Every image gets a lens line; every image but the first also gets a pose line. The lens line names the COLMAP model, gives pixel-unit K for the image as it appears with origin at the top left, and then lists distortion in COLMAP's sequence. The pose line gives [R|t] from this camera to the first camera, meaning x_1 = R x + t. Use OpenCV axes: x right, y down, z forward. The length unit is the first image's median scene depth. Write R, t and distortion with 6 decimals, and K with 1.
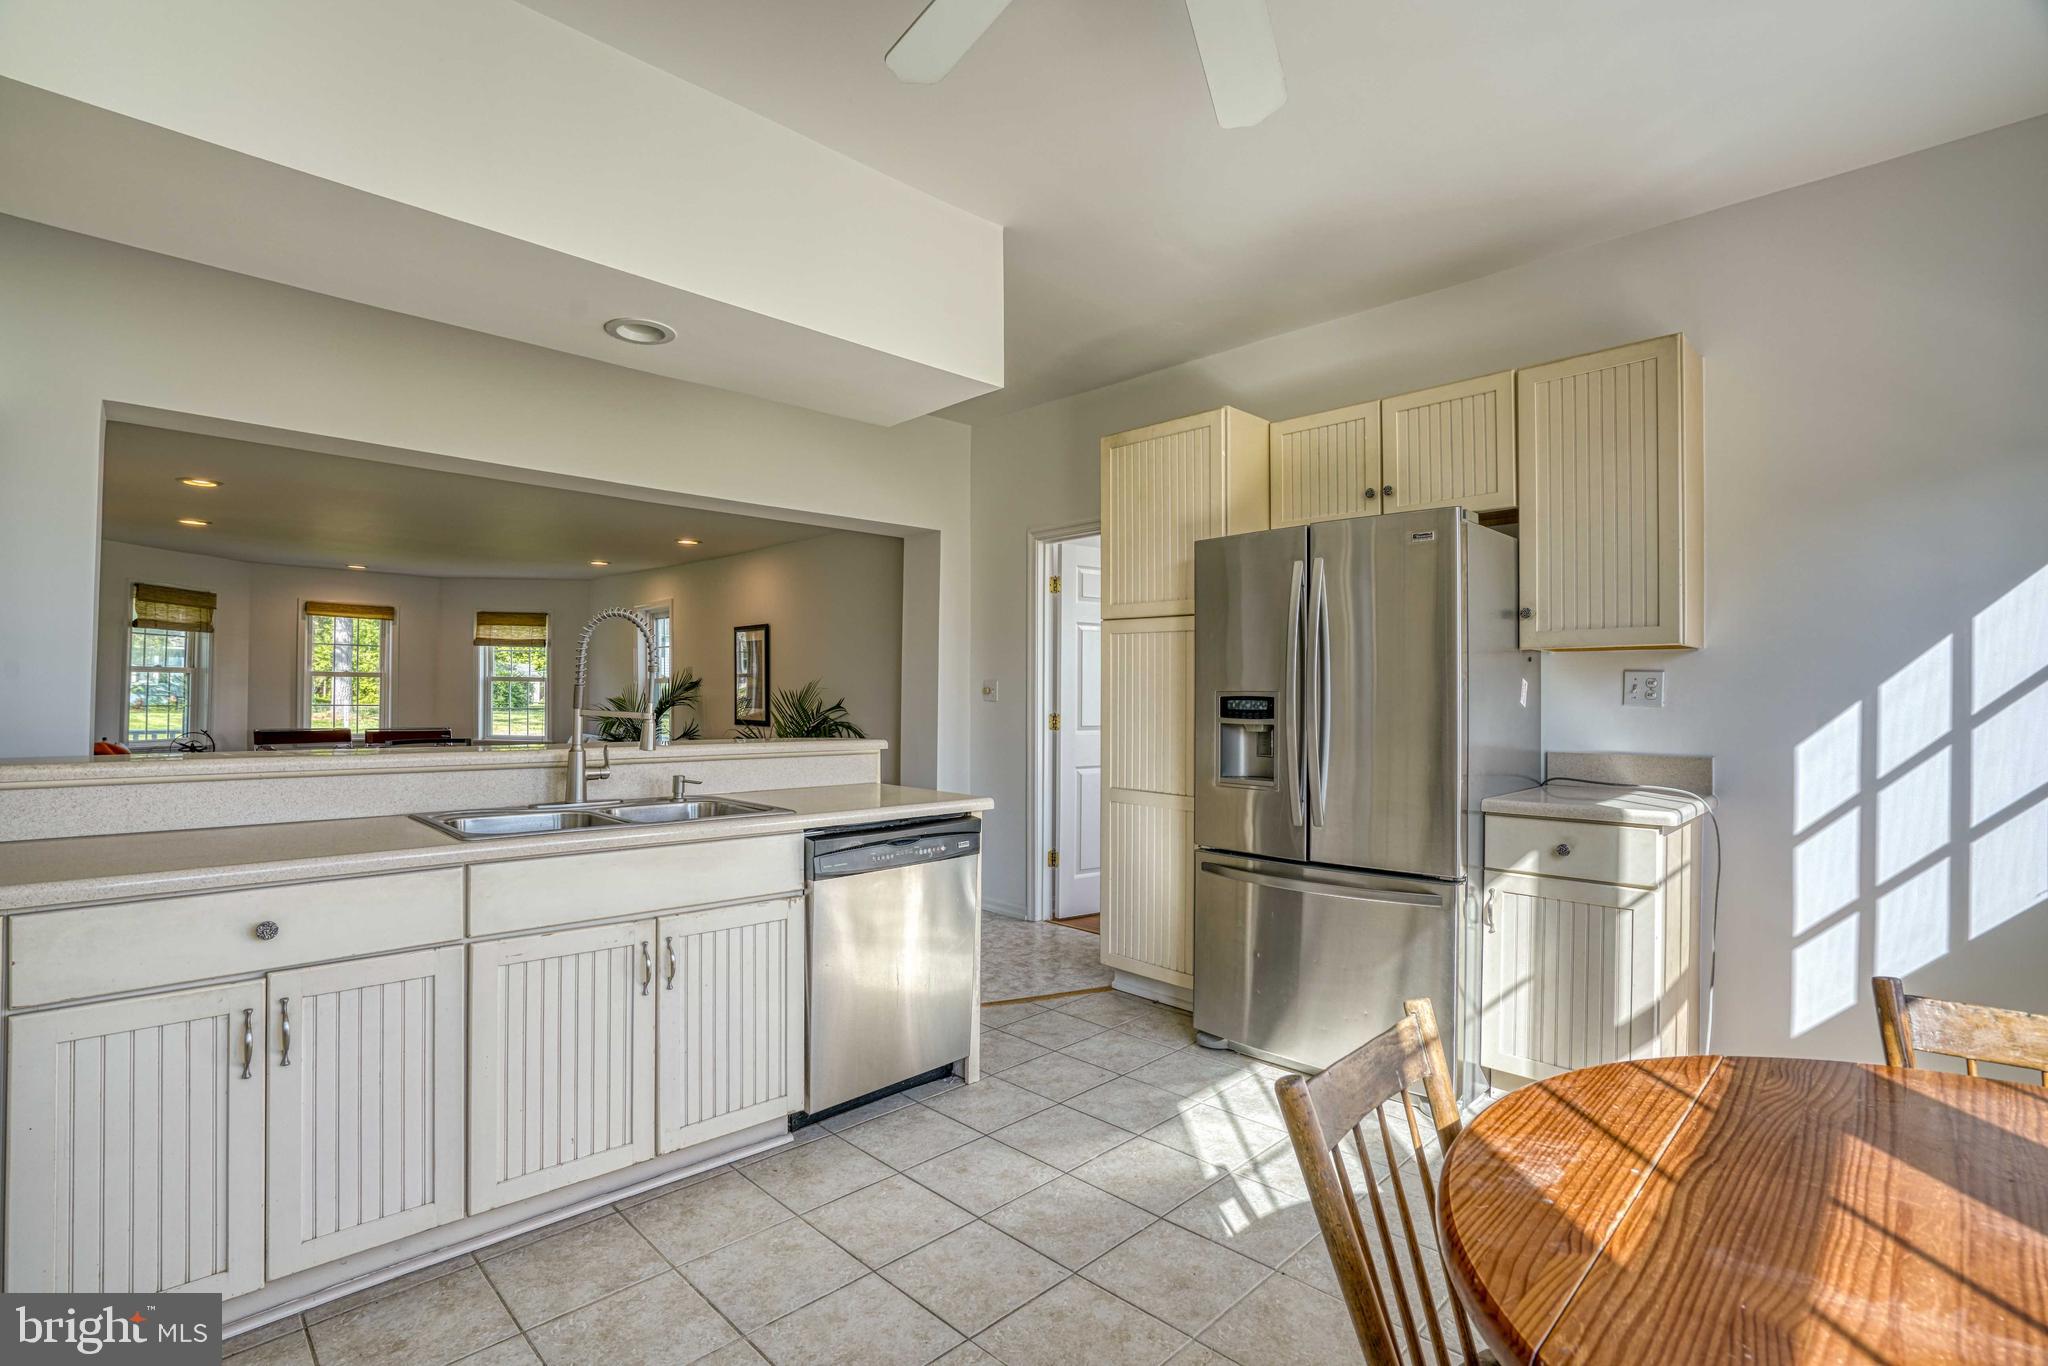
lens RADIAL K [[956.5, 0, 1003.5], [0, 956.5, 687.5], [0, 0, 1]] dist [-0.024206, 0.001574]
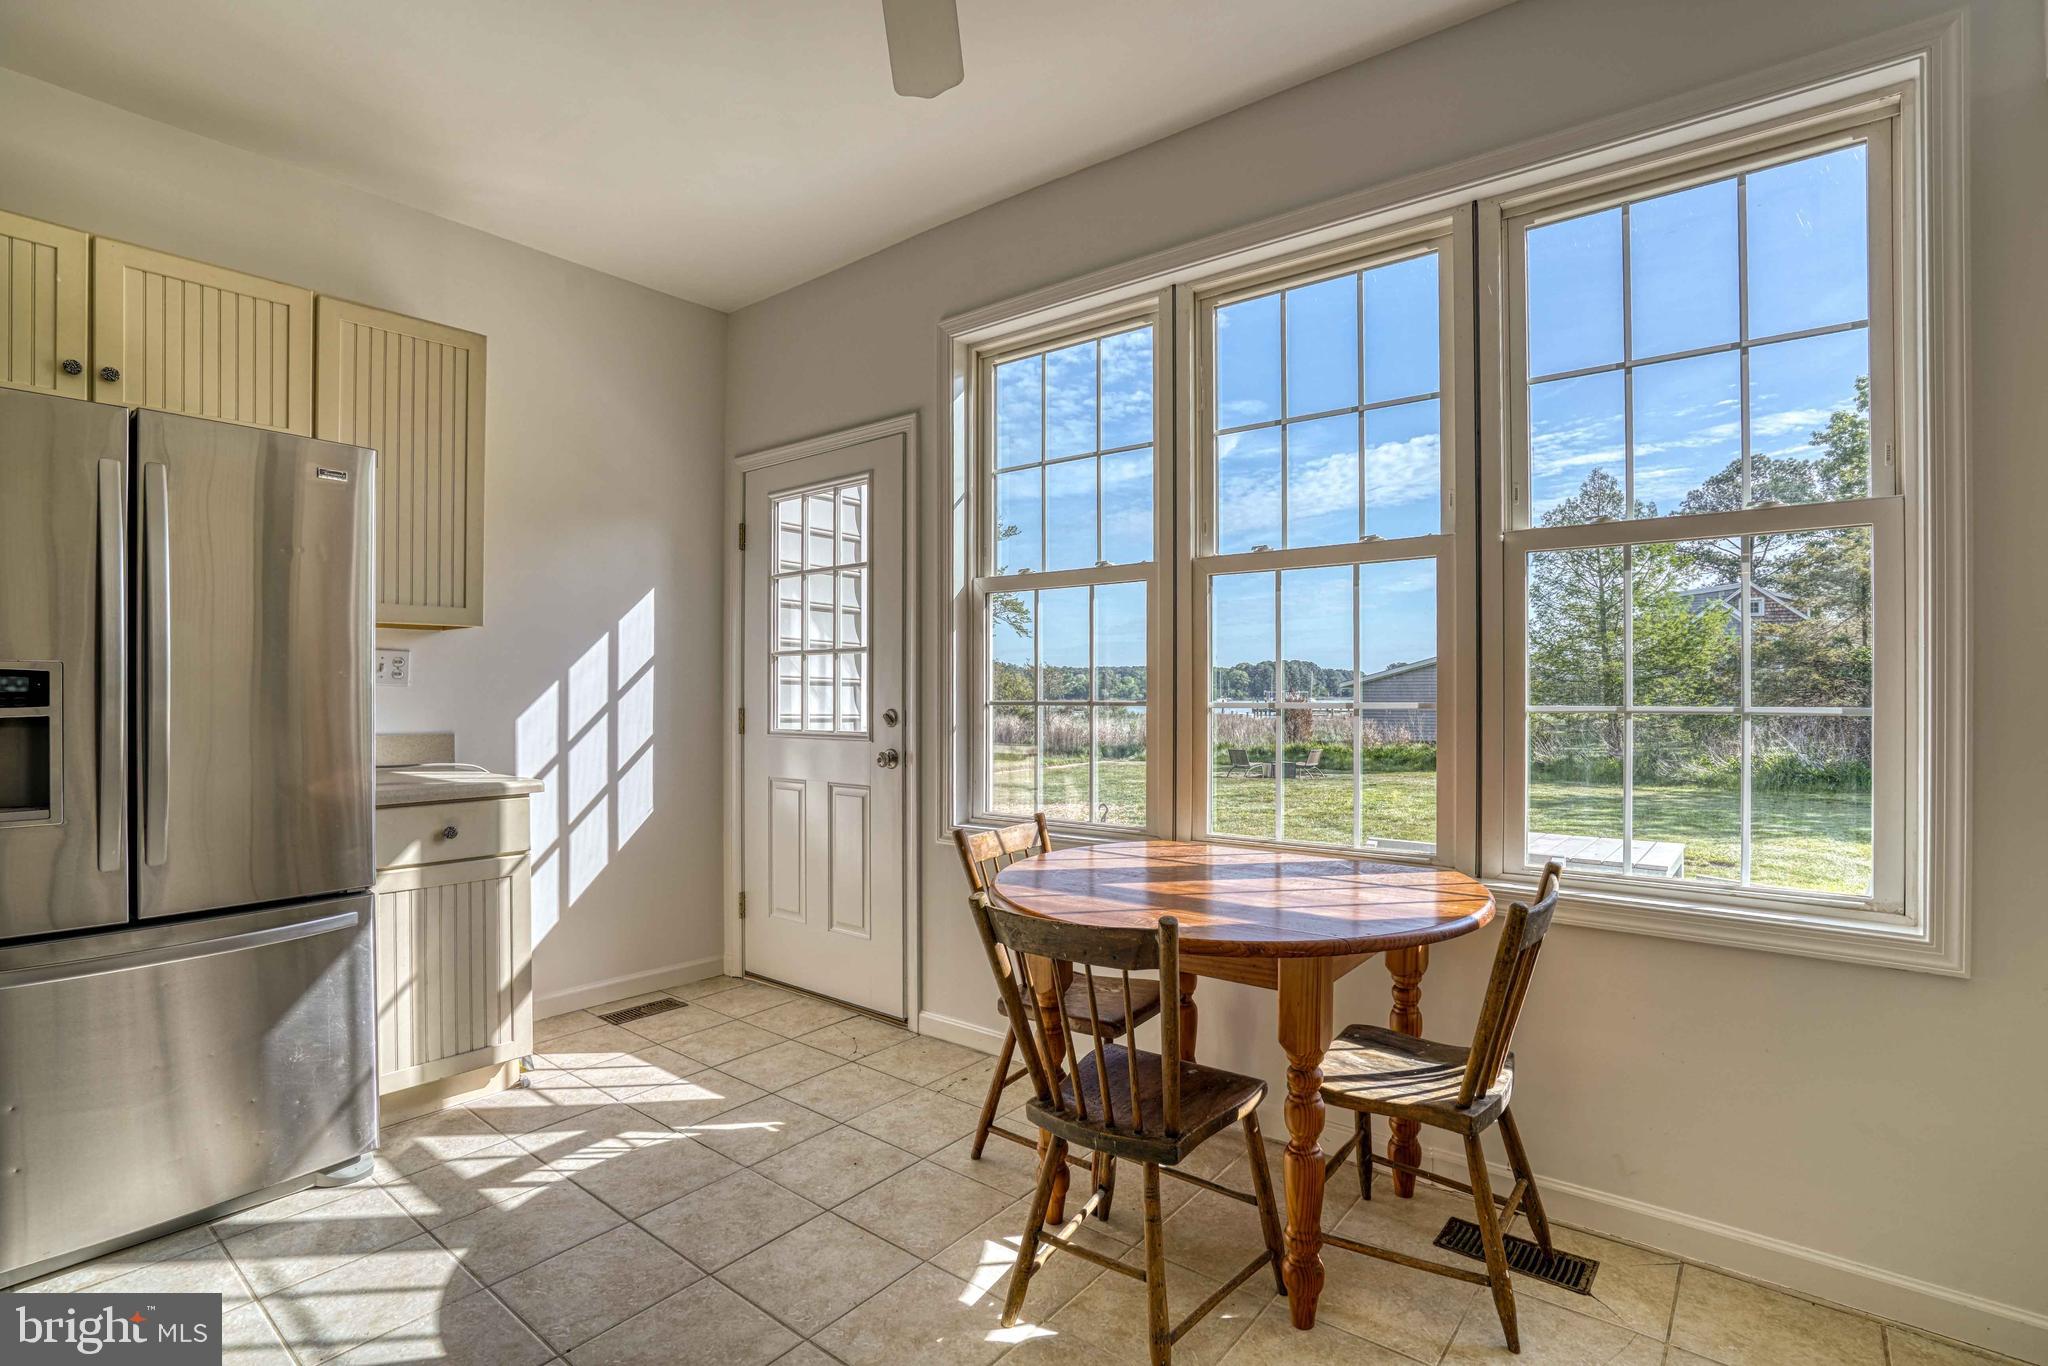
lens RADIAL K [[956.5, 0, 1044.1], [0, 956.5, 698.0], [0, 0, 1]] dist [-0.024206, 0.001574]
pose [[-0.113097, -0.014510, 0.993478, -0.427255], [-0.010232, 0.999857, 0.013439, 0.014490], [-0.993531, -0.008645, -0.113229, 0.498565]]
